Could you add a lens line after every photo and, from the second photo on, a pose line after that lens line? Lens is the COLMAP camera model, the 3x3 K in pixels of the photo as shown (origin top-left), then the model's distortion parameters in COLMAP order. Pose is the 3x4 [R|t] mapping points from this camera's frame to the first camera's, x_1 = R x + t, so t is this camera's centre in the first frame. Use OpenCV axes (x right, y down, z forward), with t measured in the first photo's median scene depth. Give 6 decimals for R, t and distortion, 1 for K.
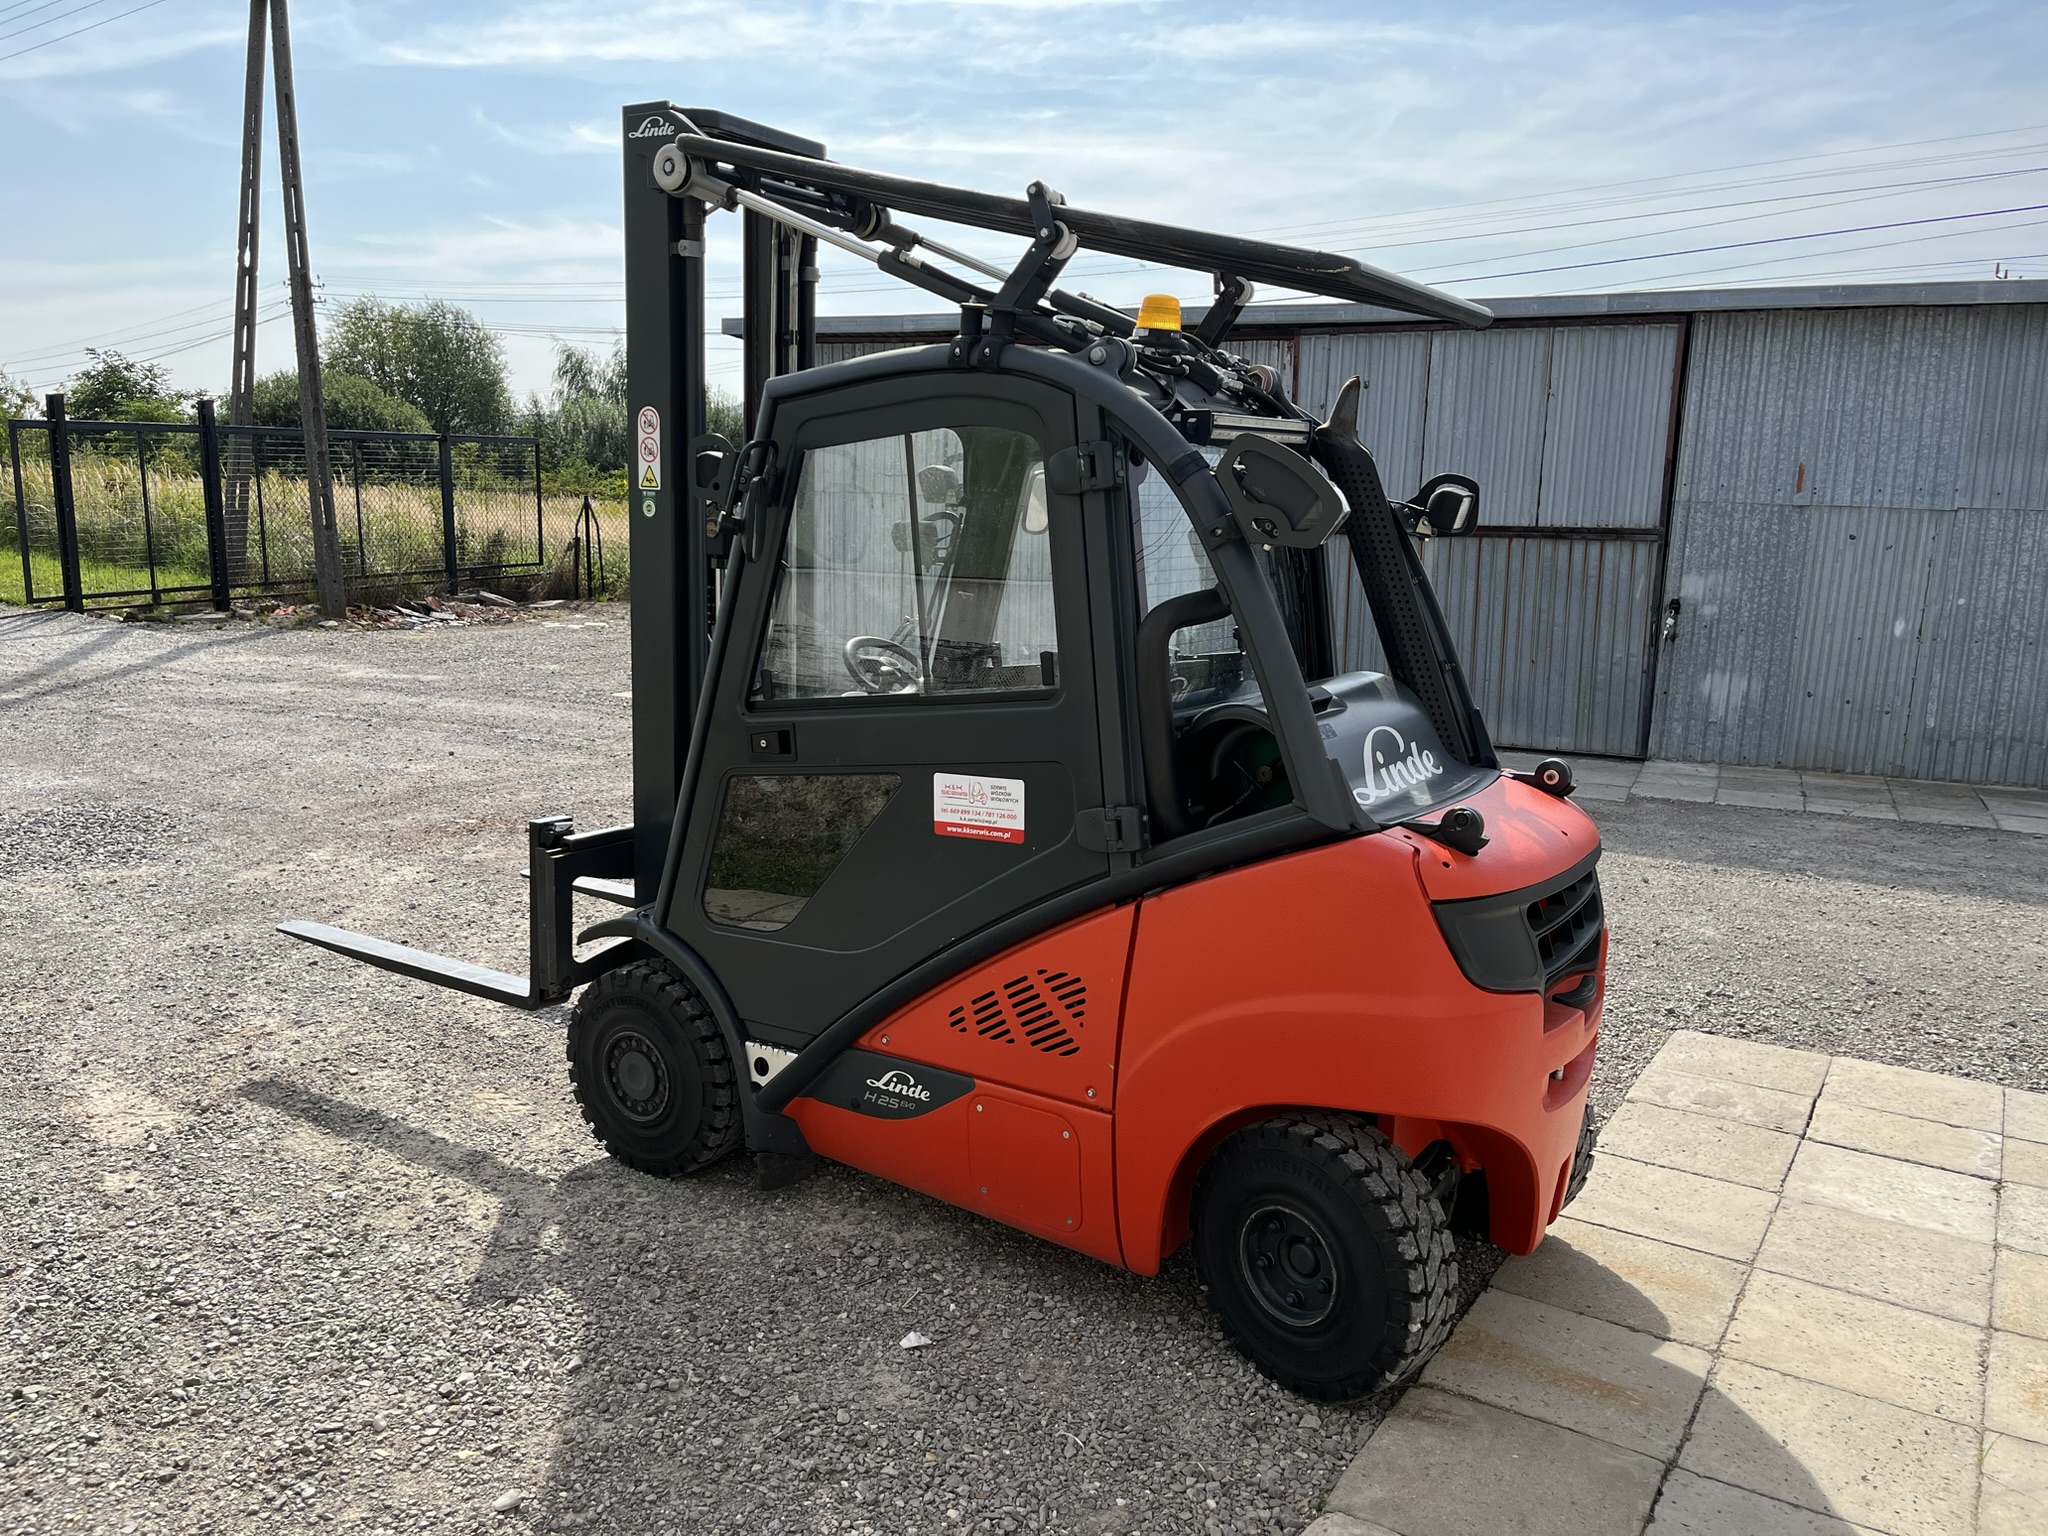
lens RADIAL K [[1554.7, 0, 1015.8], [0, 1554.7, 777.1], [0, 0, 1]] dist [0.084697, -0.122594]
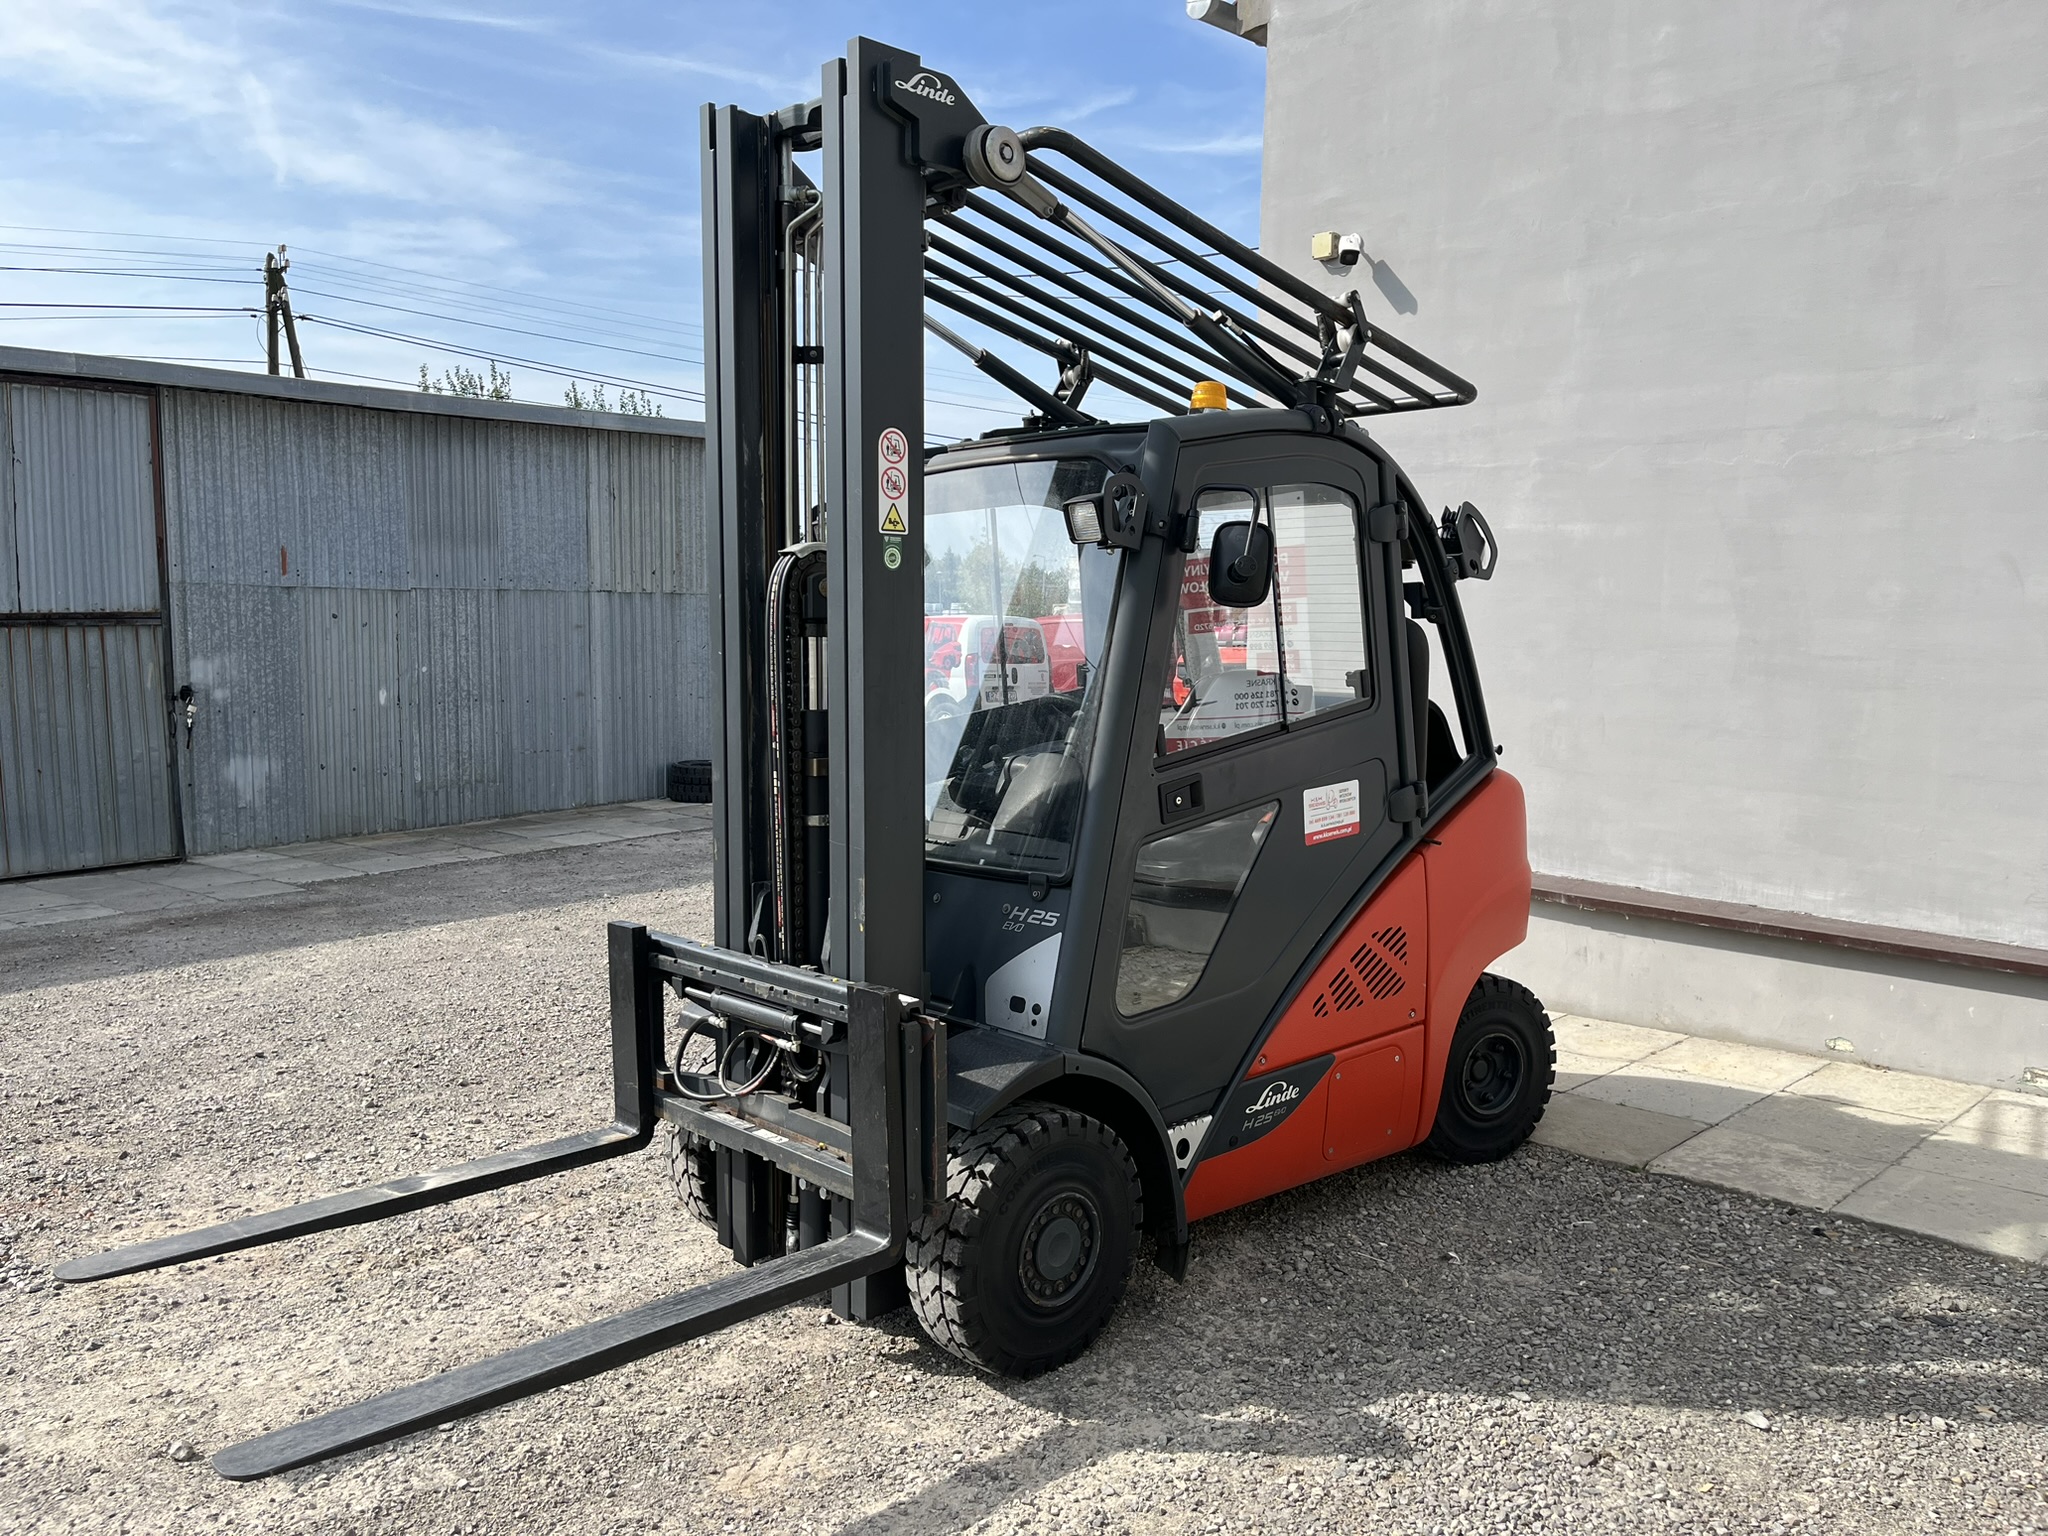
lens RADIAL K [[1554.7, 0, 1005.7], [0, 1554.7, 776.2], [0, 0, 1]] dist [0.084697, -0.122594]
pose [[0.245616, -0.121196, 0.961761, -0.389805], [0.180949, 0.980447, 0.077340, -0.045647], [-0.952329, 0.155033, 0.262744, 0.301960]]
